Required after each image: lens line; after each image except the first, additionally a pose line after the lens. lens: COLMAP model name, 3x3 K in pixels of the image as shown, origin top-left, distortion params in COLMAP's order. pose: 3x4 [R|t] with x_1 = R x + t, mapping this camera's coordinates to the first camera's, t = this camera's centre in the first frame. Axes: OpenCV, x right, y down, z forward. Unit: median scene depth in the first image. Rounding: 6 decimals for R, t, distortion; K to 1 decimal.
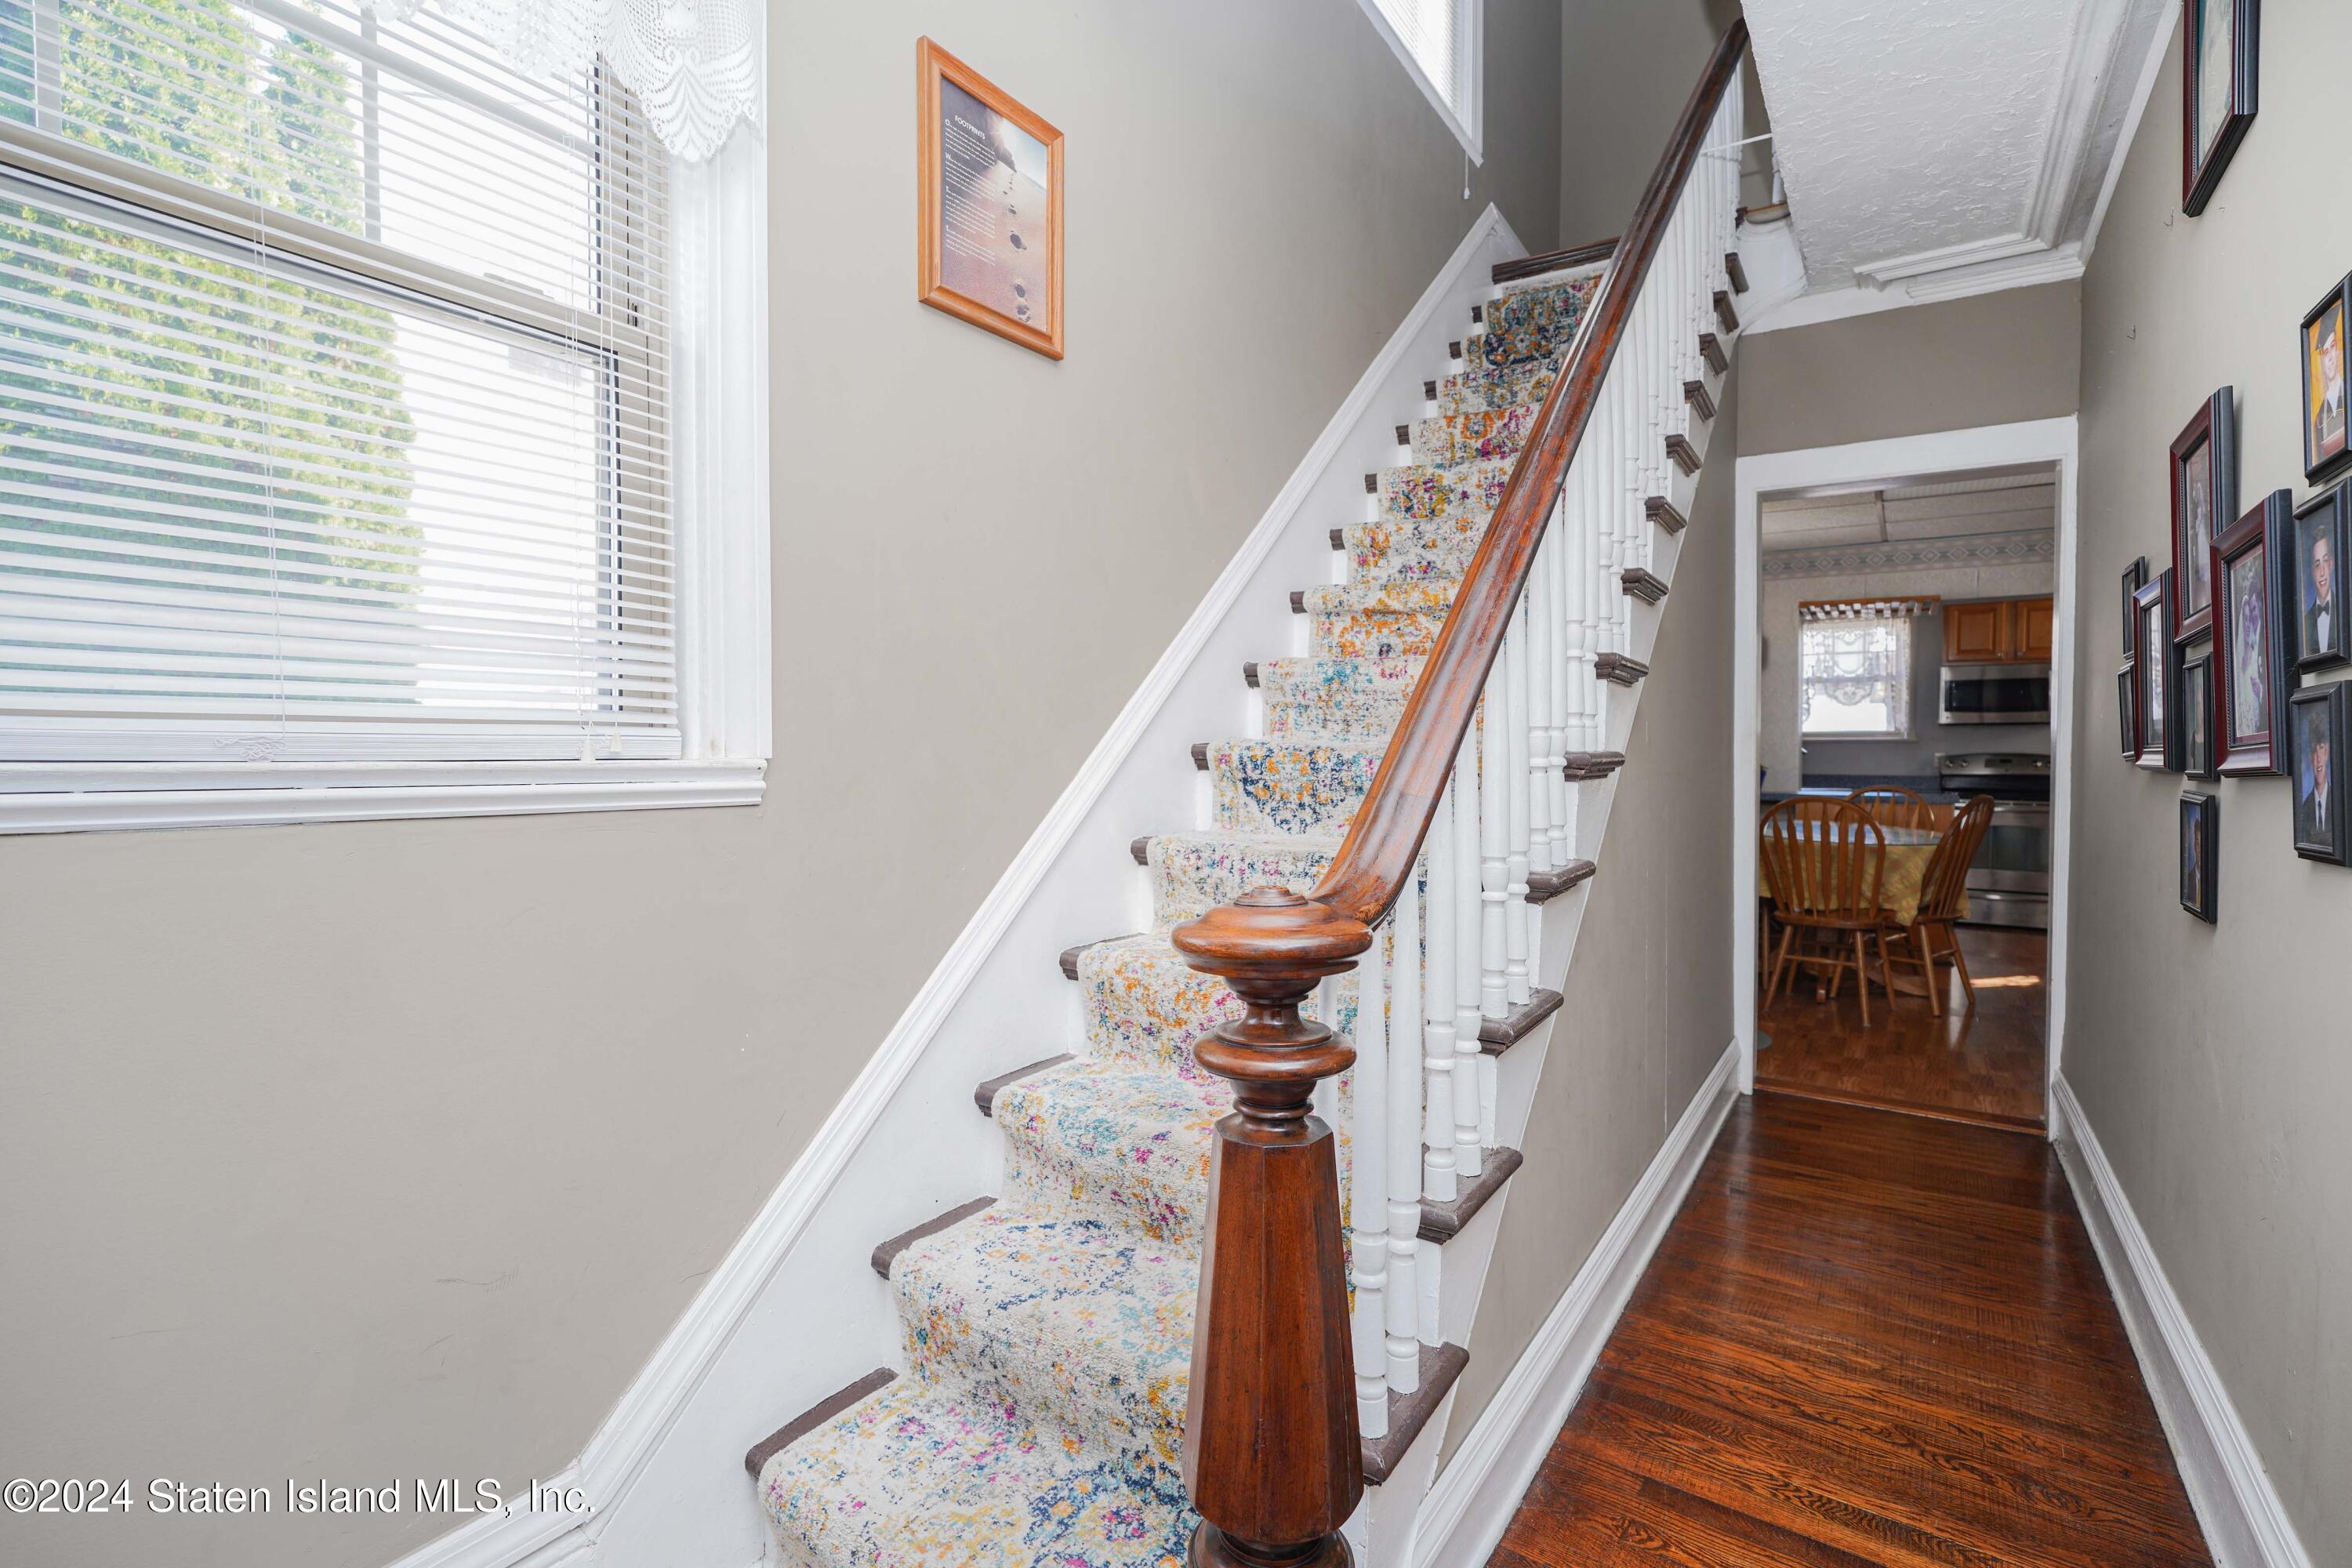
lens RADIAL K [[1070.4, 0, 1176.0], [0, 1070.4, 784.0], [0, 0, 1]] dist [-0.010883, 0.000191]
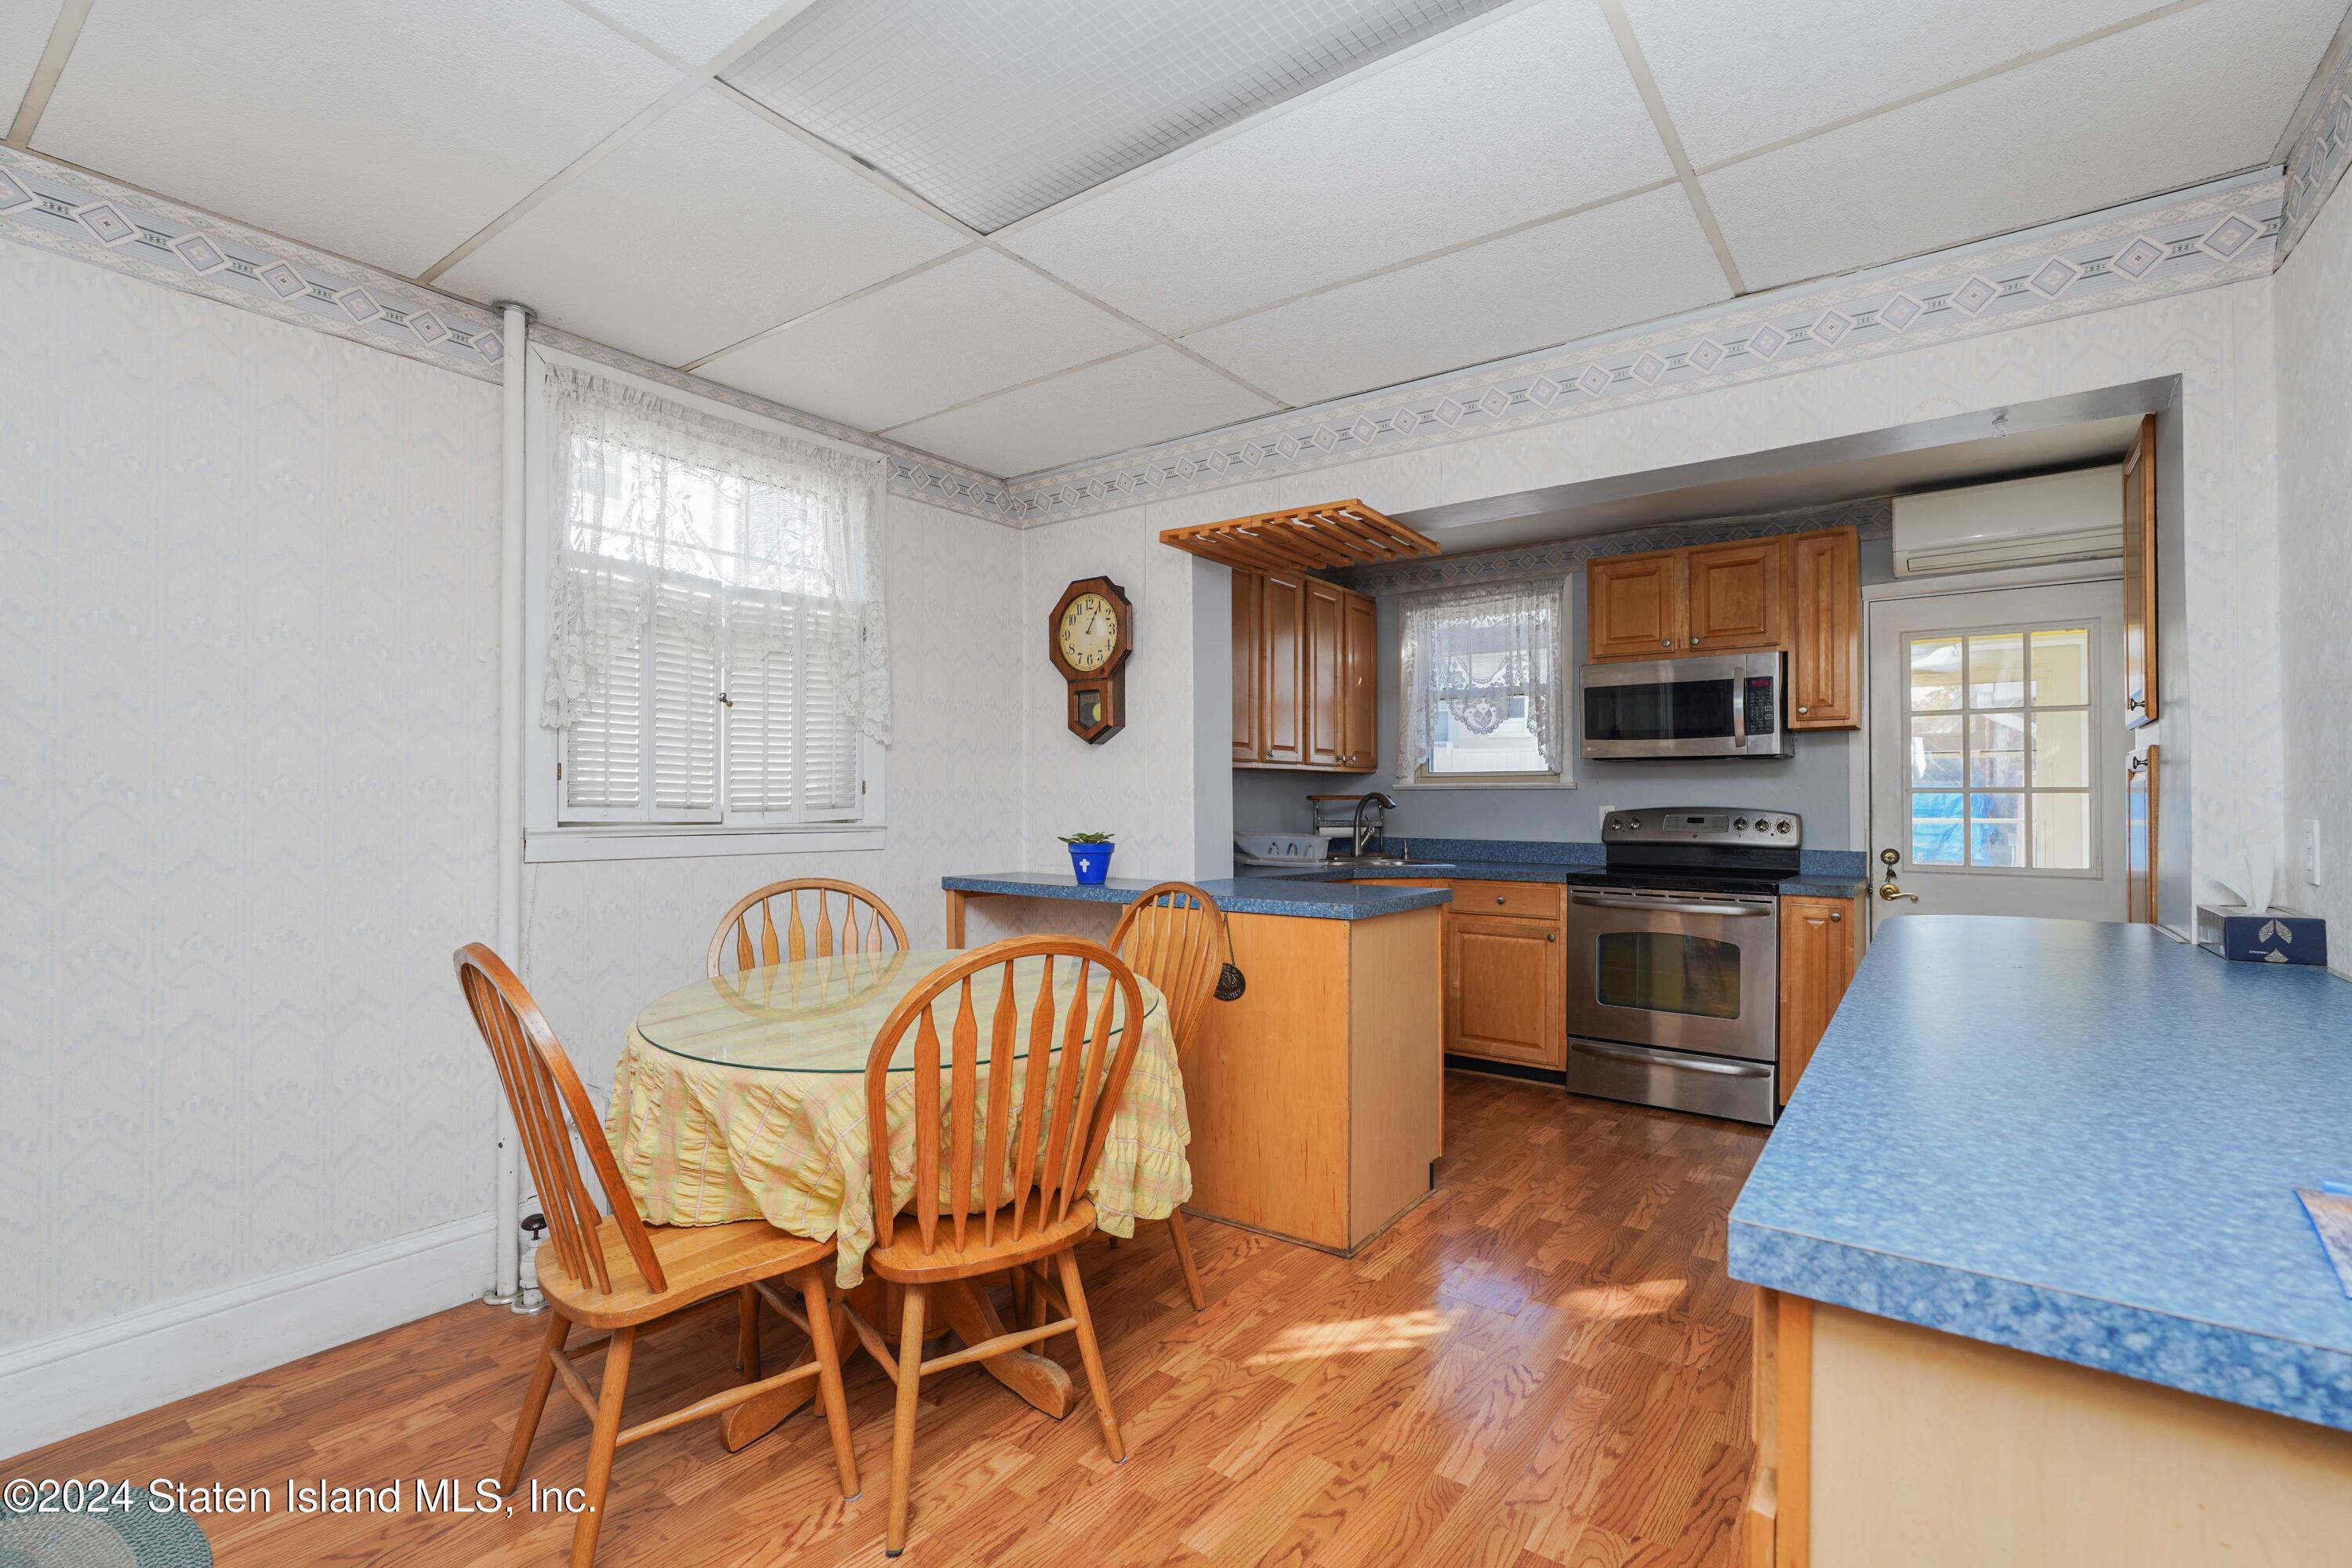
lens RADIAL K [[1047.1, 0, 1219.2], [0, 1047.1, 790.7], [0, 0, 1]] dist [-0.002916, 0.000524]
pose [[0.999327, -0.004977, -0.036336, 0.983844], [0.003602, 0.999278, -0.037815, -0.031319], [0.036498, 0.037659, 0.998624, 0.741874]]
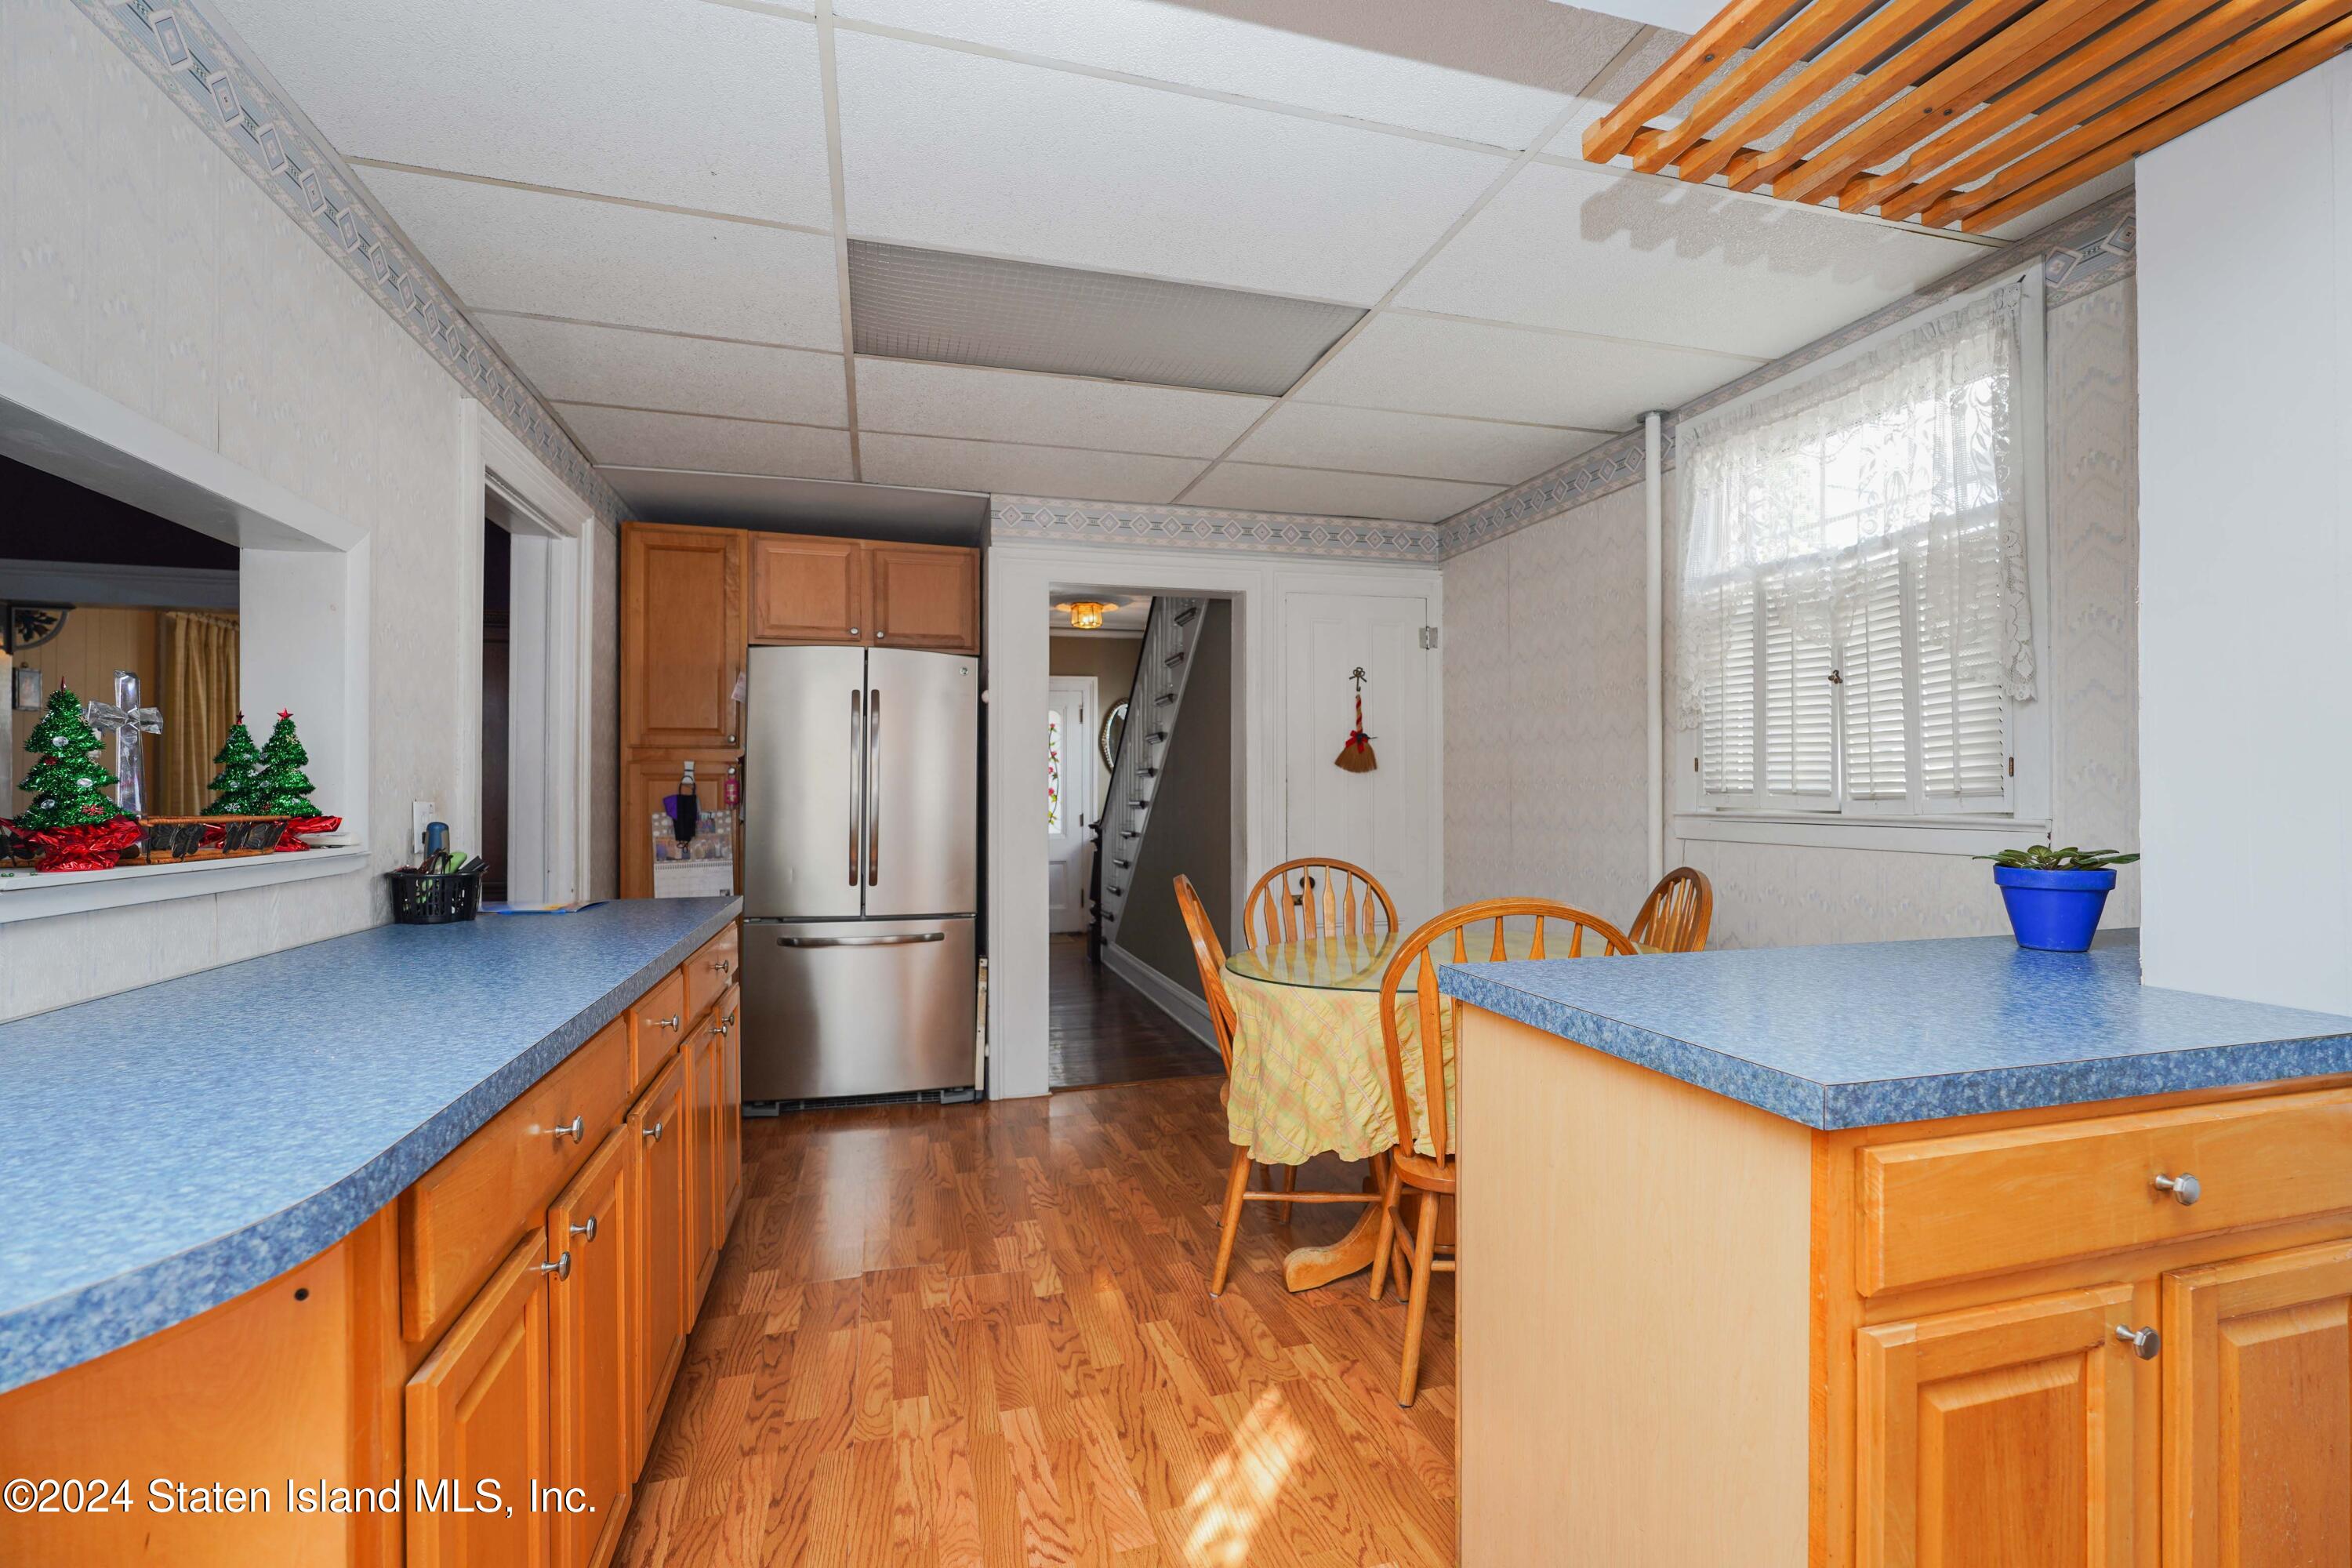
lens RADIAL K [[1009.9, 0, 1119.2], [0, 1009.9, 792.3], [0, 0, 1]] dist [-0.016538, 0.008819]
pose [[-0.687268, -0.007884, -0.726361, 1.384488], [-0.026771, 0.999537, 0.014481, -0.044898], [0.725911, 0.029398, -0.687160, 1.576386]]
